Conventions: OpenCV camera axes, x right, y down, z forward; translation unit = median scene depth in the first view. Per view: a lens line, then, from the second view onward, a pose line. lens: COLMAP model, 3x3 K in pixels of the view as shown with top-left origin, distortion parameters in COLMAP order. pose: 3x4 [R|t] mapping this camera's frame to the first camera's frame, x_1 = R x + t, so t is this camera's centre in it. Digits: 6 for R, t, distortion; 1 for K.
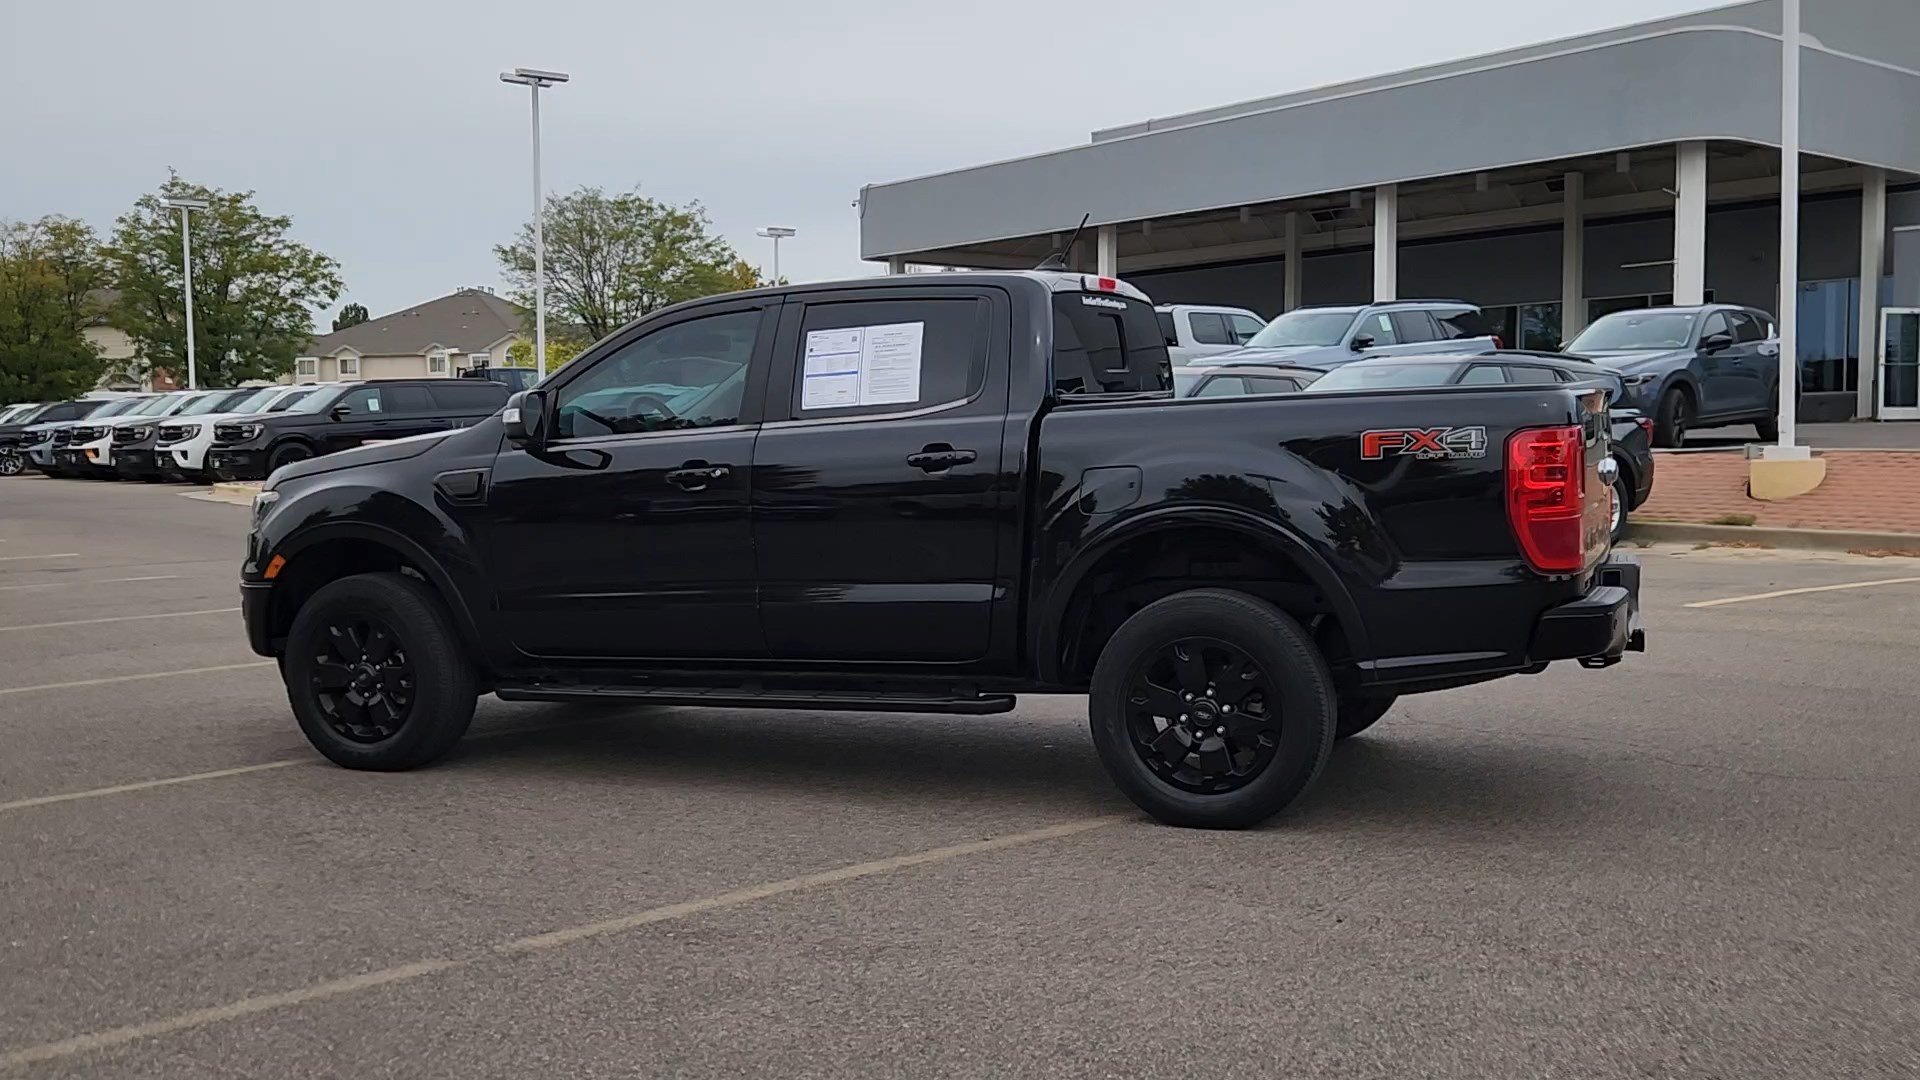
lens RADIAL K [[1895.7, 0, 944.8], [0, 1895.7, 546.5], [0, 0, 1]] dist [0.025441, 0.000000]
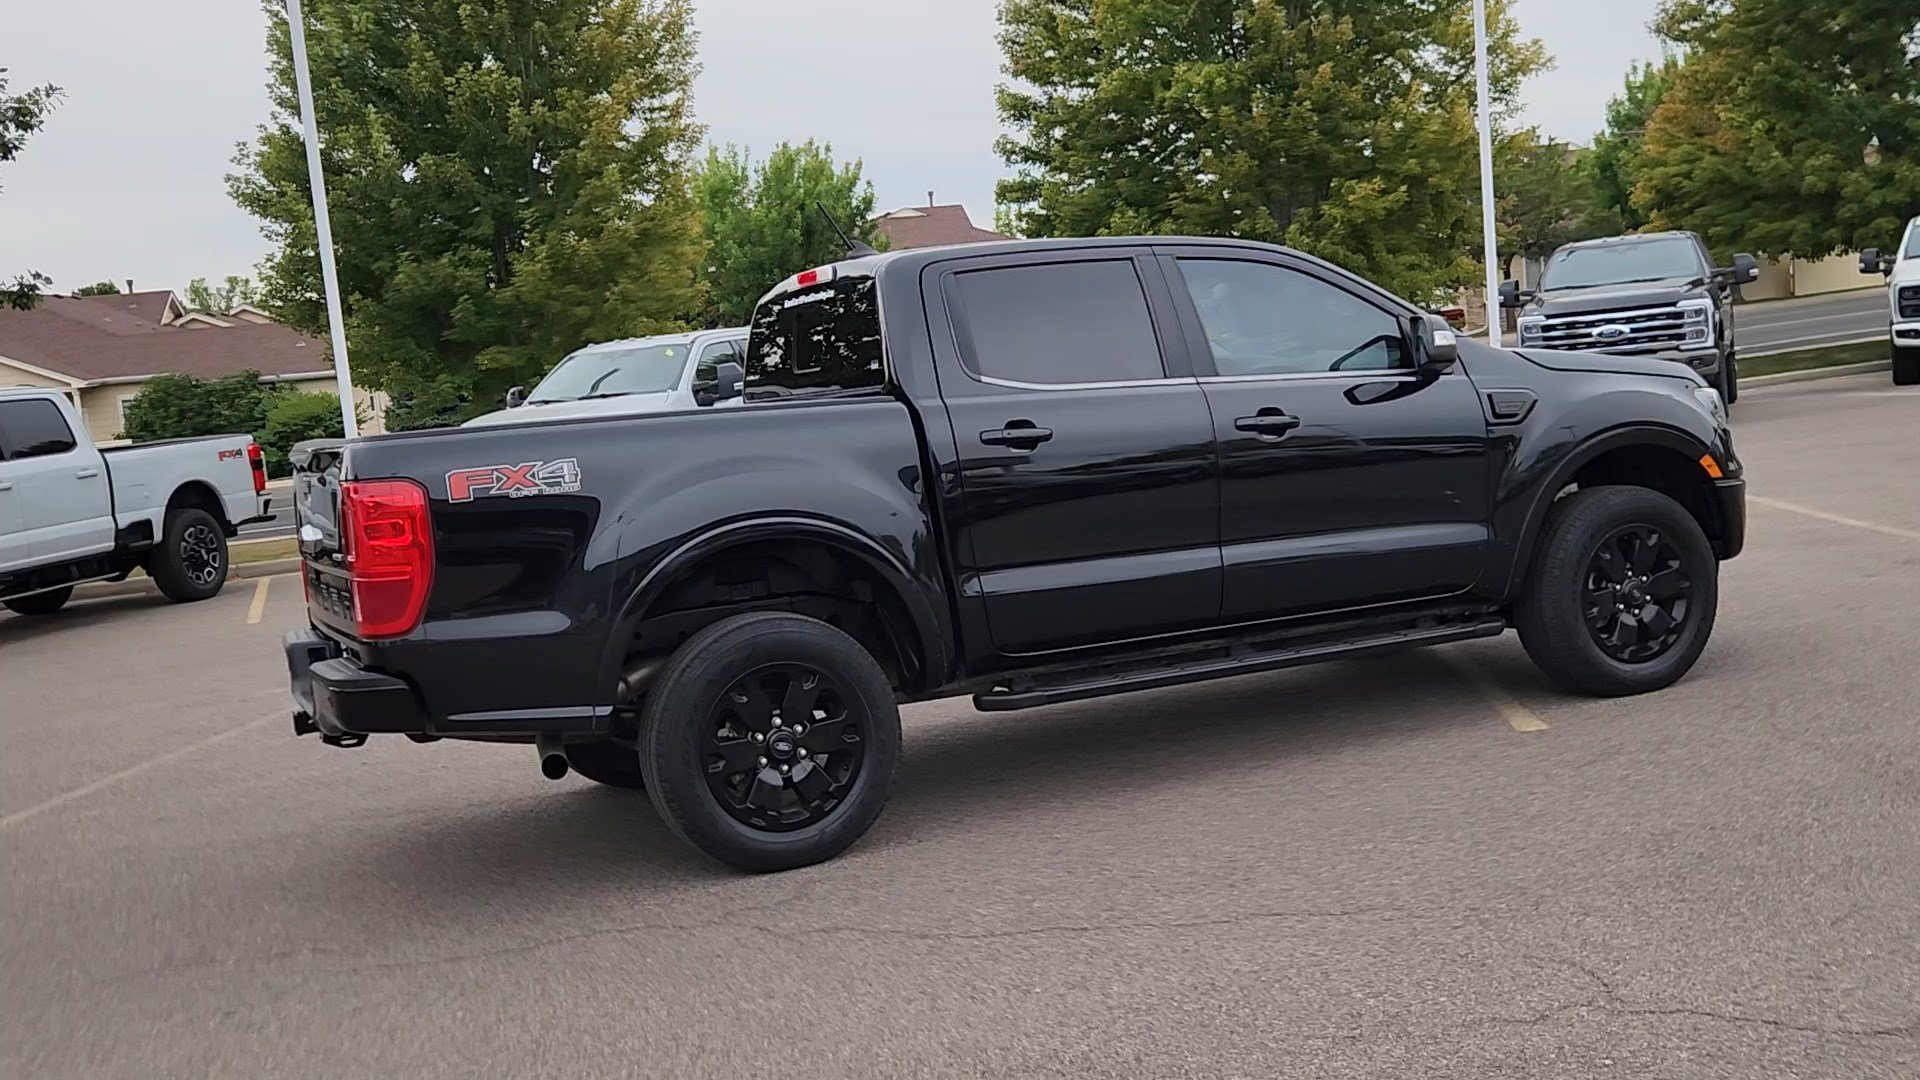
lens RADIAL K [[1895.7, 0, 945.7], [0, 1895.7, 547.2], [0, 0, 1]] dist [0.025441, 0.000000]
pose [[-0.690163, 0.151006, -0.707723, 0.563975], [0.057538, 0.986340, 0.154344, -0.114879], [0.721363, 0.065801, -0.689424, 1.326467]]
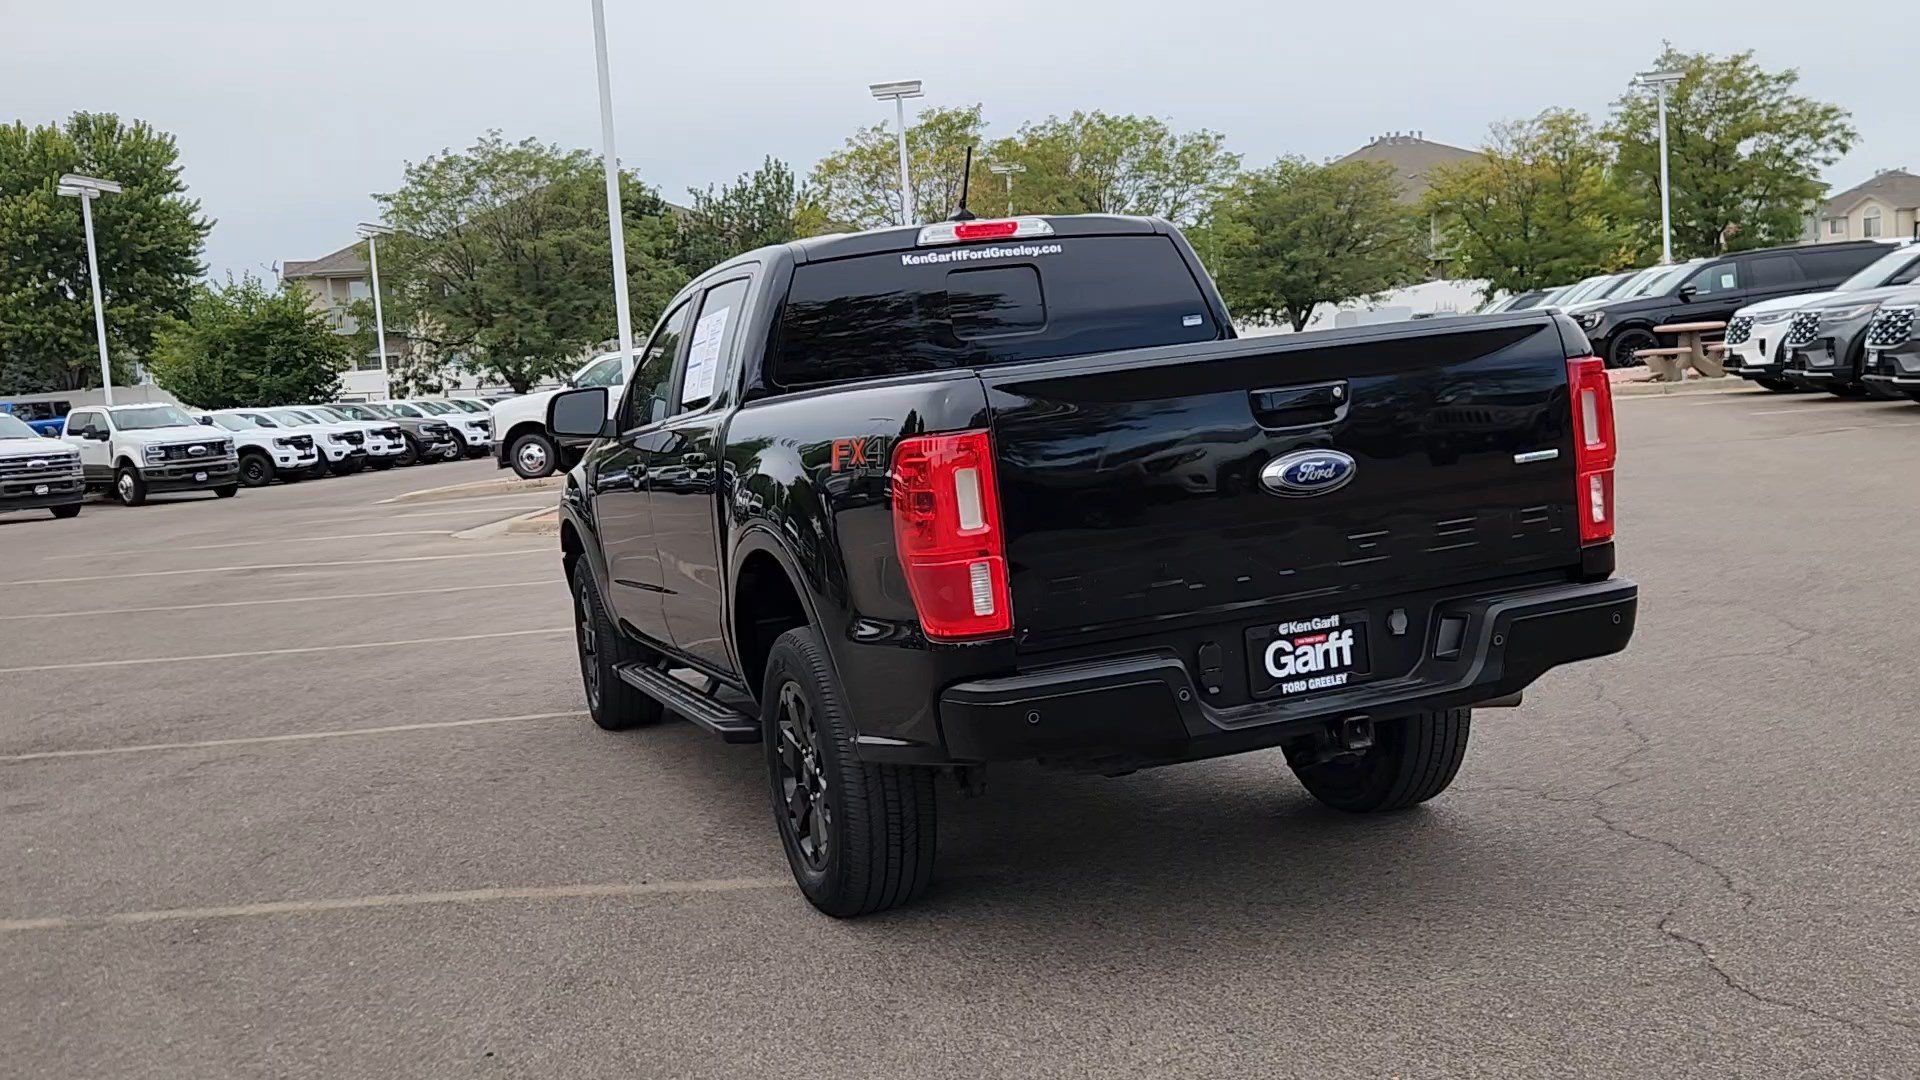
lens RADIAL K [[1895.7, 0, 943.0], [0, 1895.7, 551.1], [0, 0, 1]] dist [0.025441, 0.000000]
pose [[0.671732, 0.028491, -0.740246, 0.530596], [0.025415, 0.997786, 0.061466, -0.039429], [0.740358, -0.060102, 0.669520, 0.332443]]
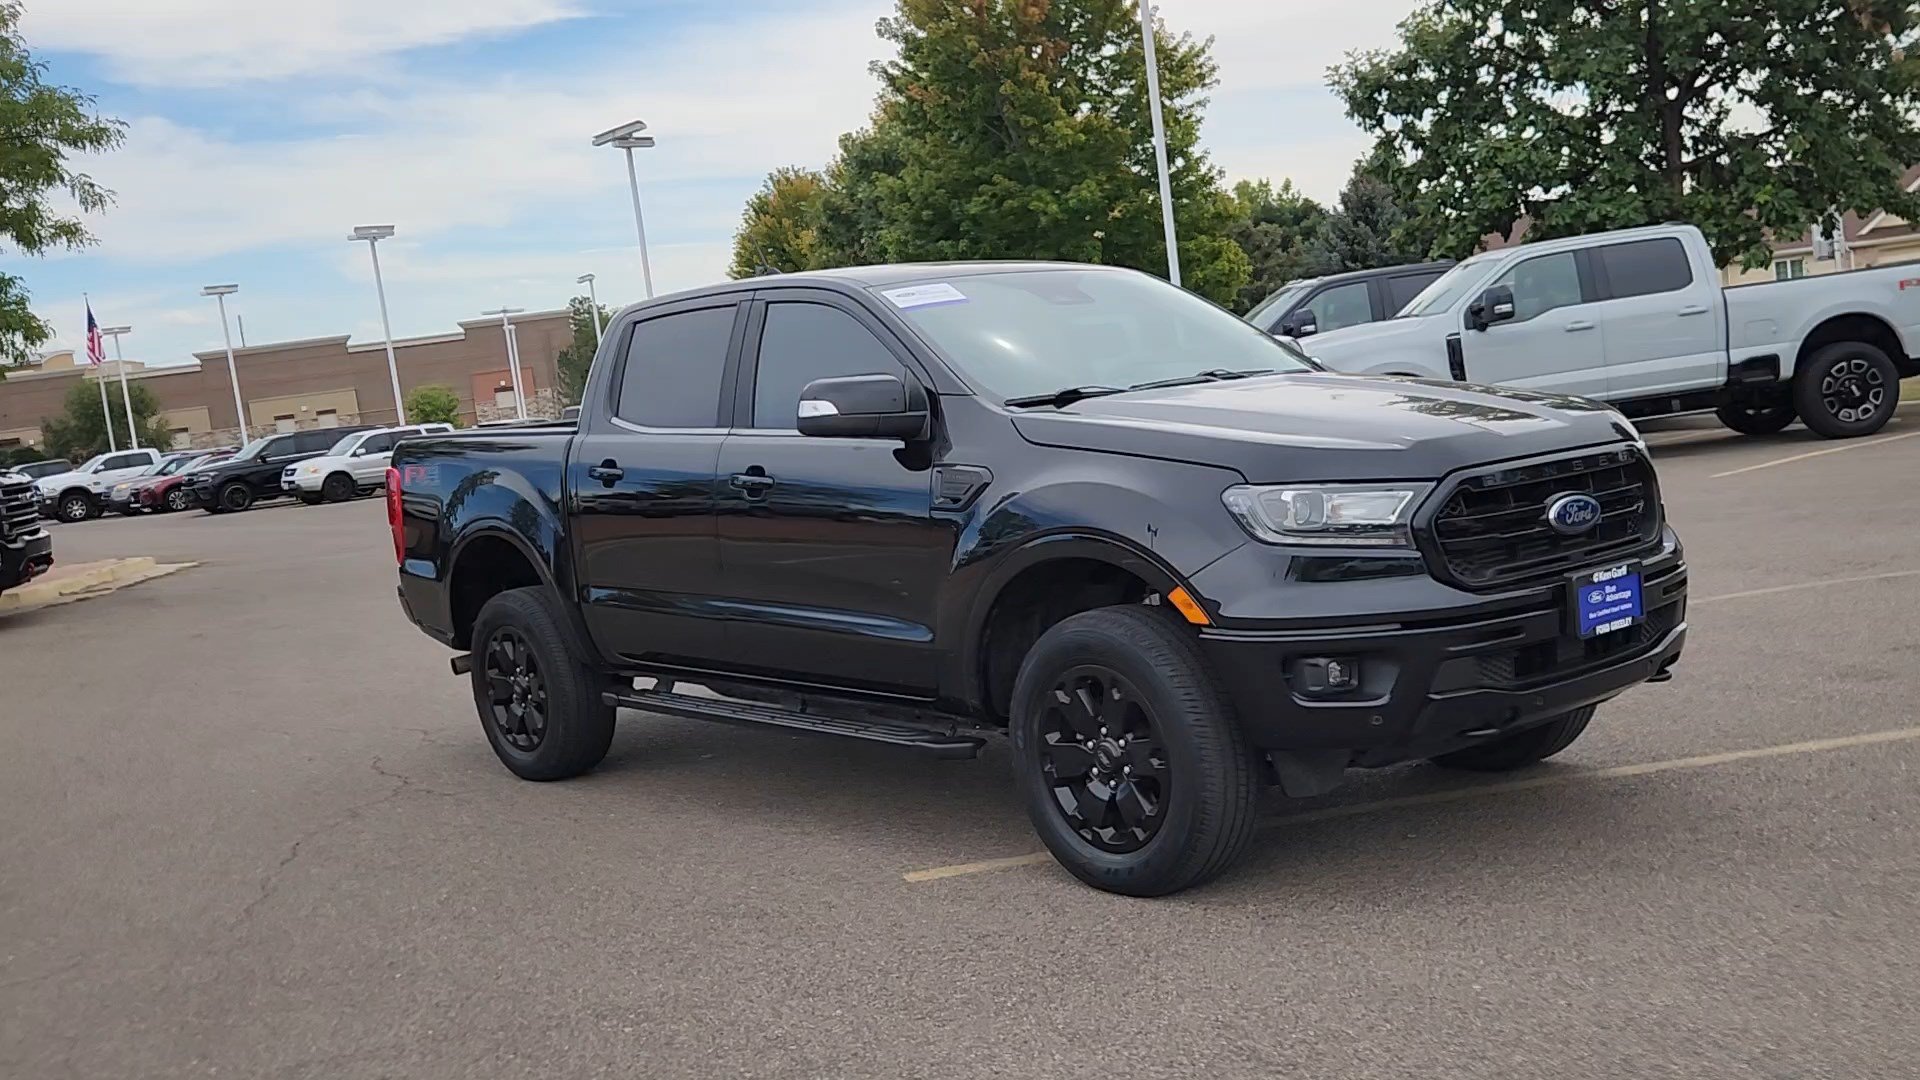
lens RADIAL K [[1895.7, 0, 945.4], [0, 1895.7, 562.5], [0, 0, 1]] dist [0.025441, 0.000000]
pose [[-0.881474, 0.064913, 0.467751, -0.396907], [0.153825, 0.975953, 0.154444, -0.111510], [-0.446477, 0.208090, -0.870262, 1.493932]]
